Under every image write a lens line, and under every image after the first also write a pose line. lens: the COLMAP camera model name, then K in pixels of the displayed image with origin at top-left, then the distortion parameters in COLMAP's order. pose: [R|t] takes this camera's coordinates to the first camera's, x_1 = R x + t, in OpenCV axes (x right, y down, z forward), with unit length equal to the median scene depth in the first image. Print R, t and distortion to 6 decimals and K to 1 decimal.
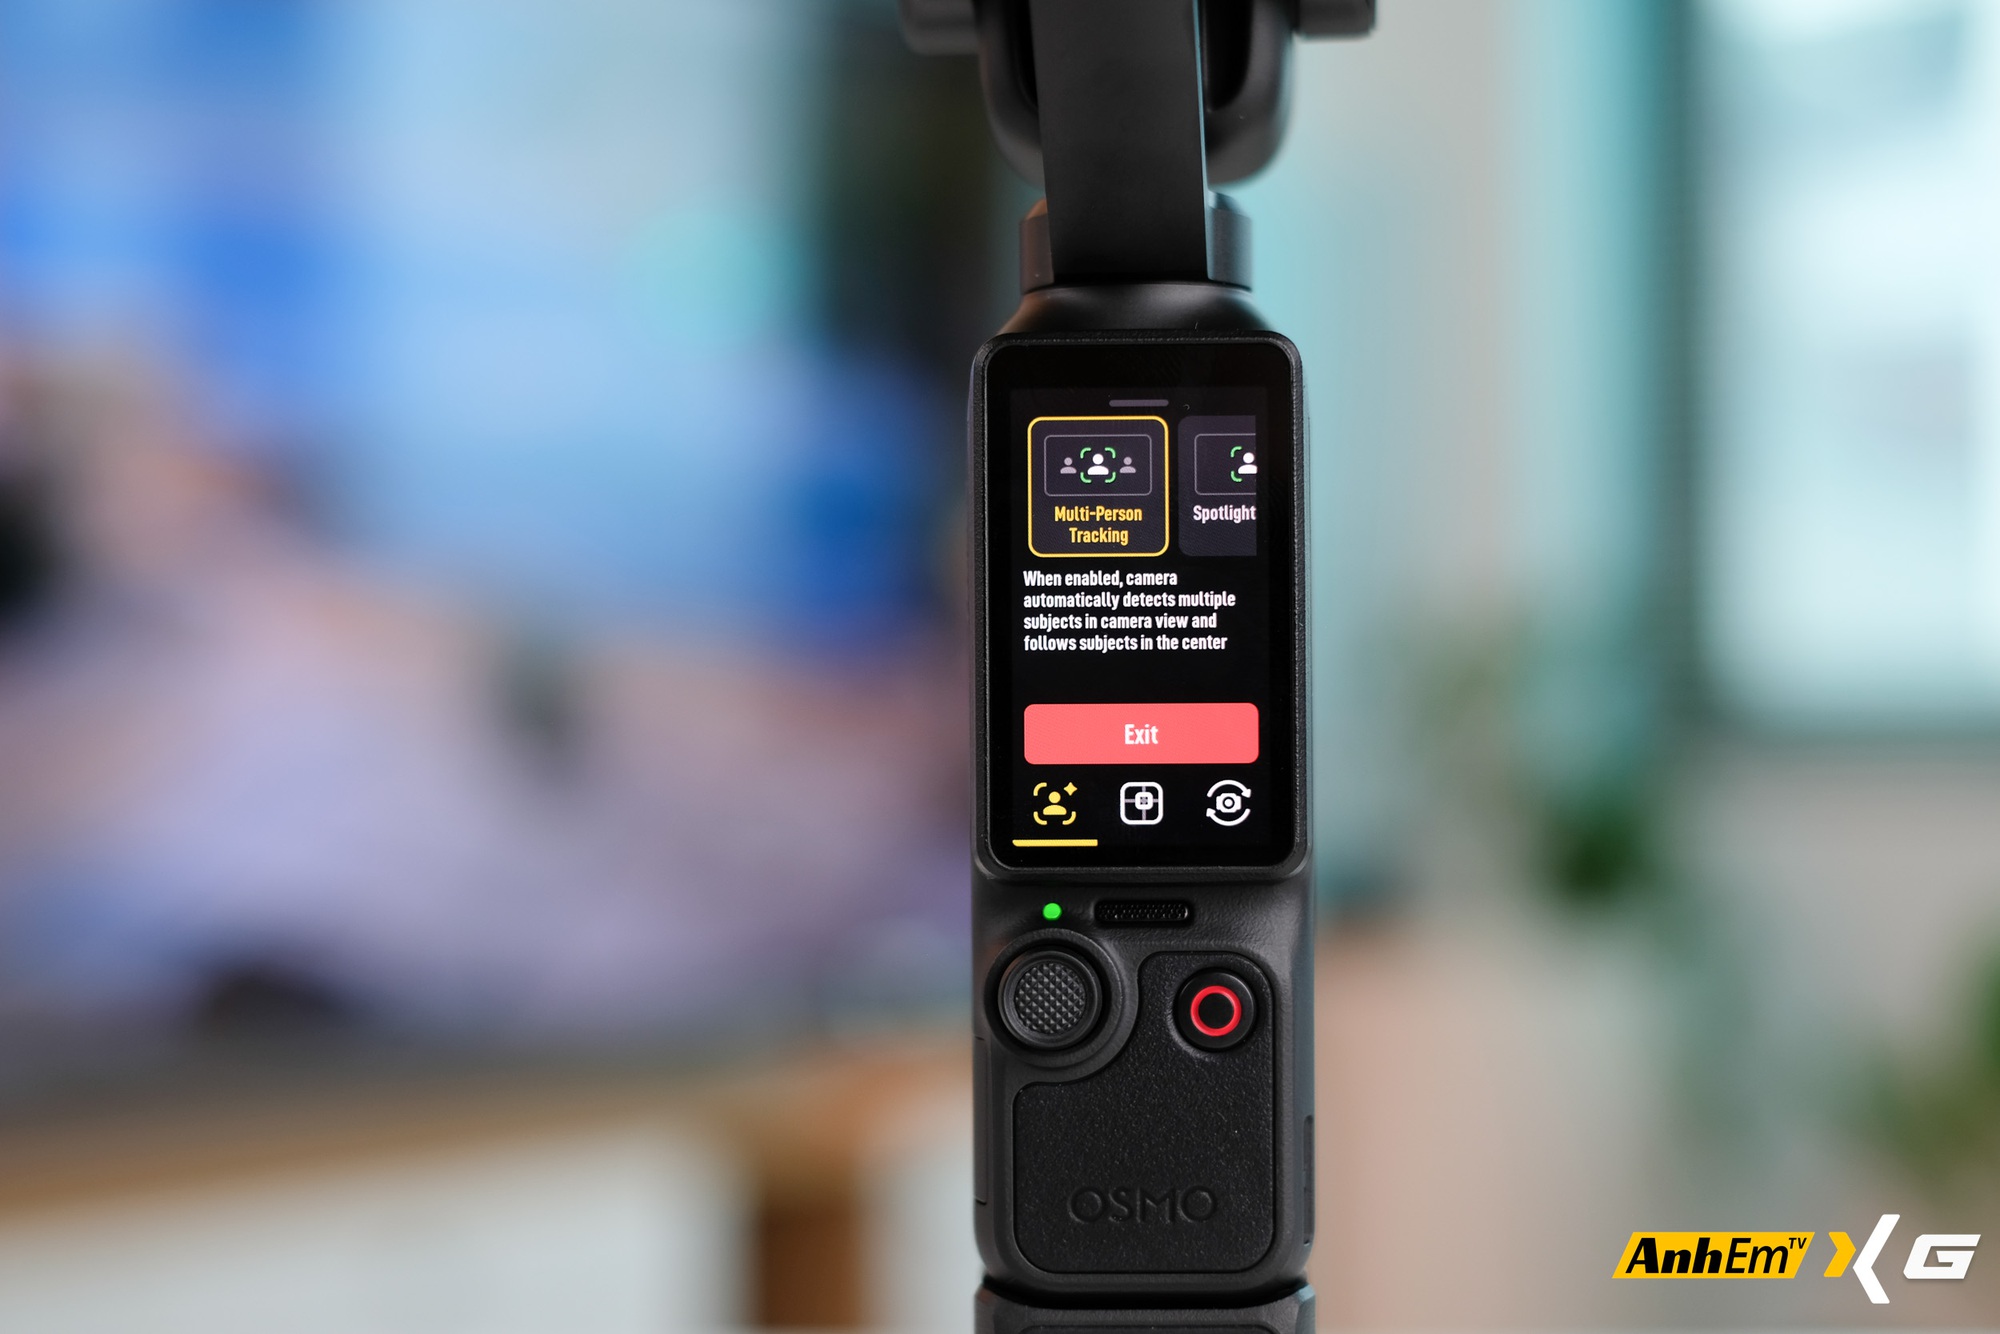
lens RADIAL K [[3790.3, 0, 995.5], [0, 3790.3, 666.0], [0, 0, 1]] dist [-0.075048, 0.000000]
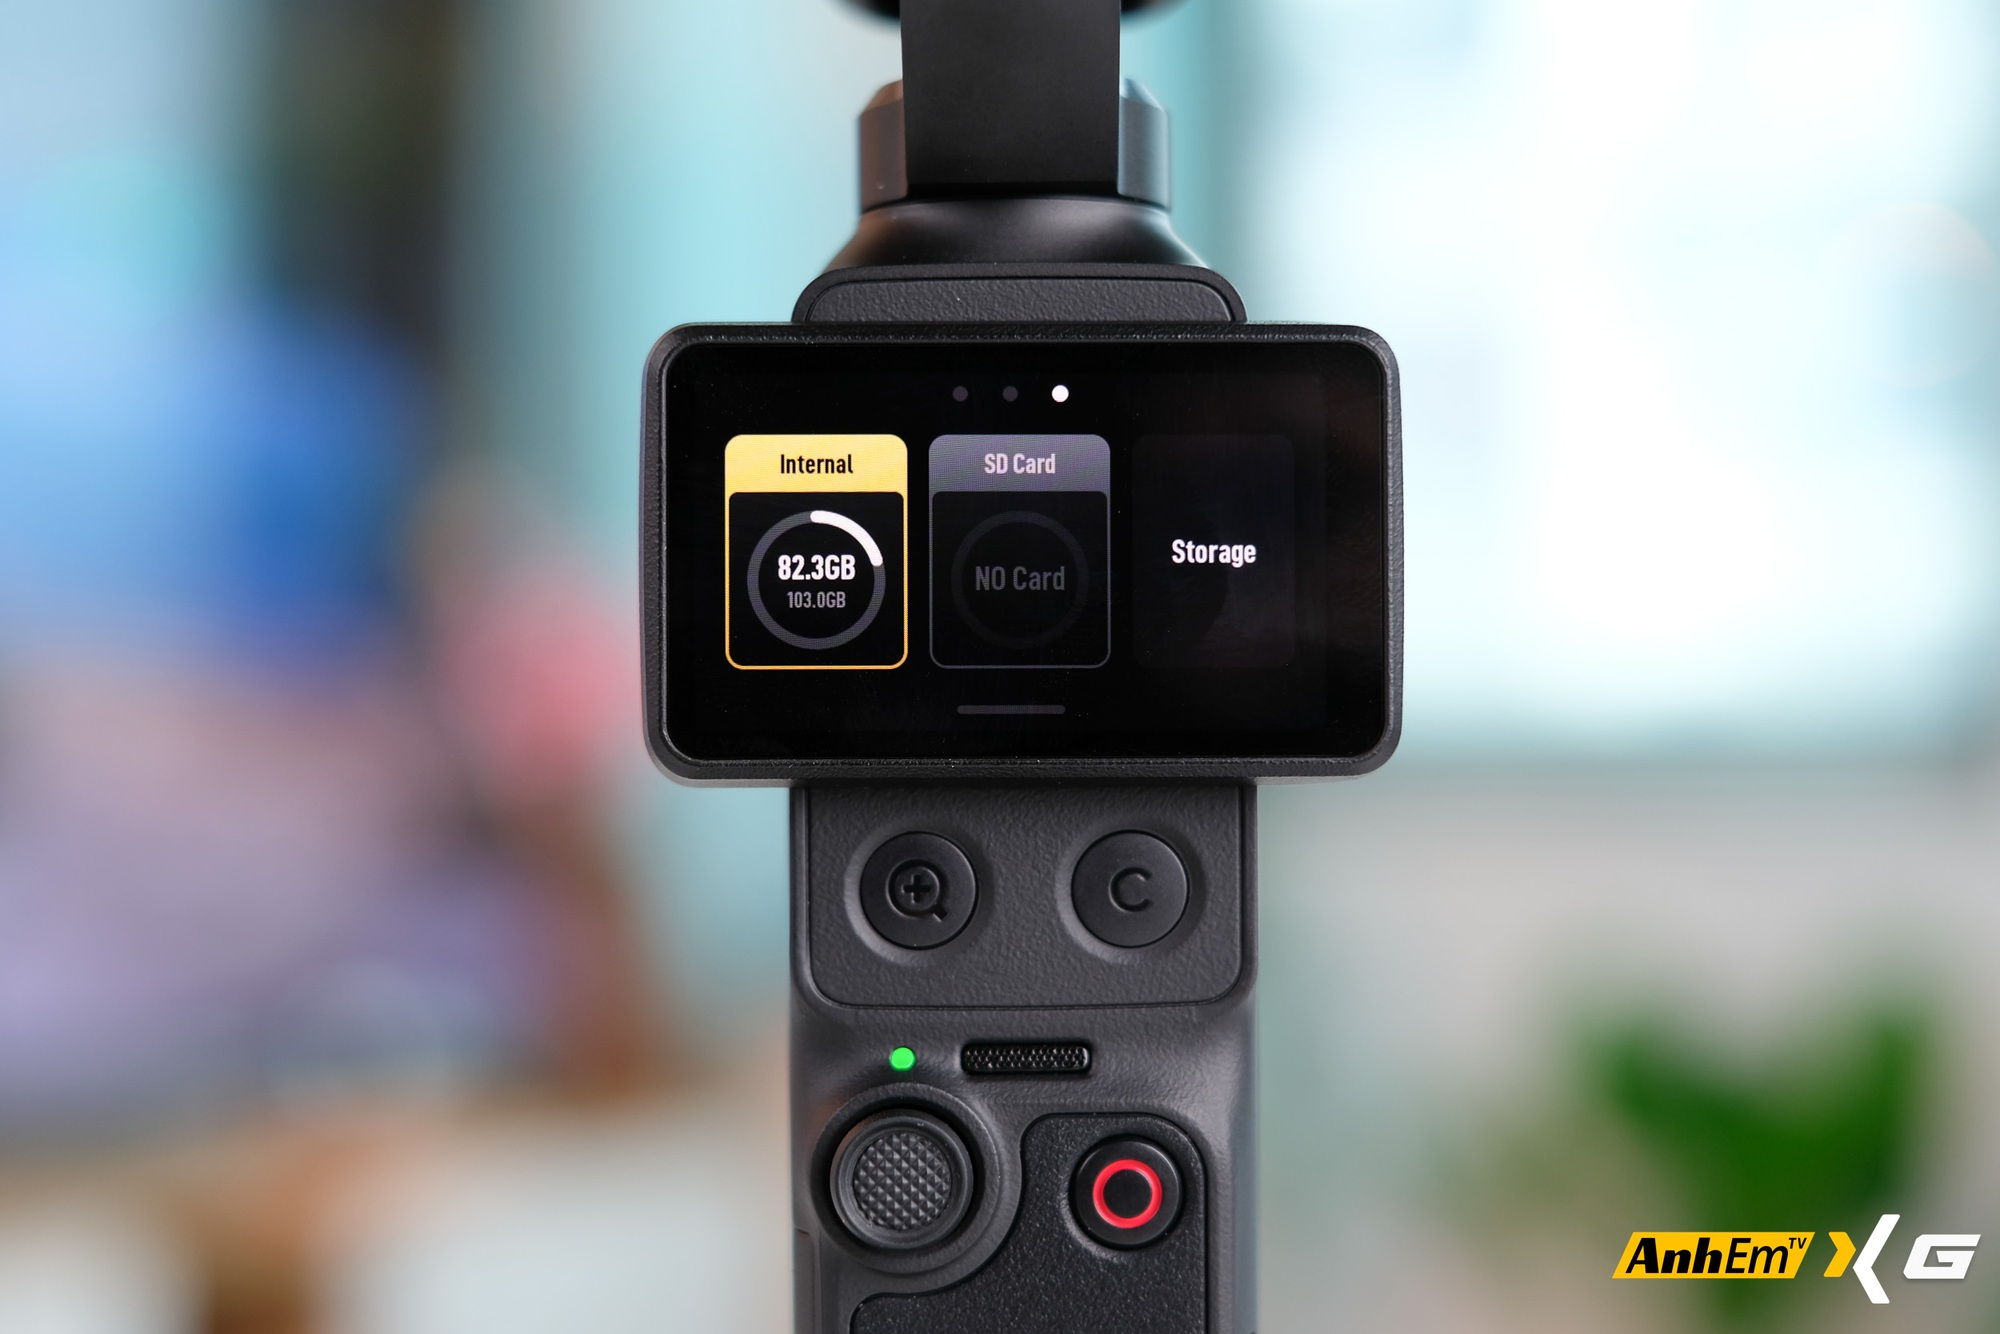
lens RADIAL K [[3790.3, 0, 980.7], [0, 3790.3, 700.4], [0, 0, 1]] dist [-0.075048, 0.000000]
pose [[0.998263, -0.001085, 0.058898, -0.013006], [0.000478, 0.999947, 0.010325, -0.011763], [-0.058906, -0.010279, 0.998211, 0.273118]]
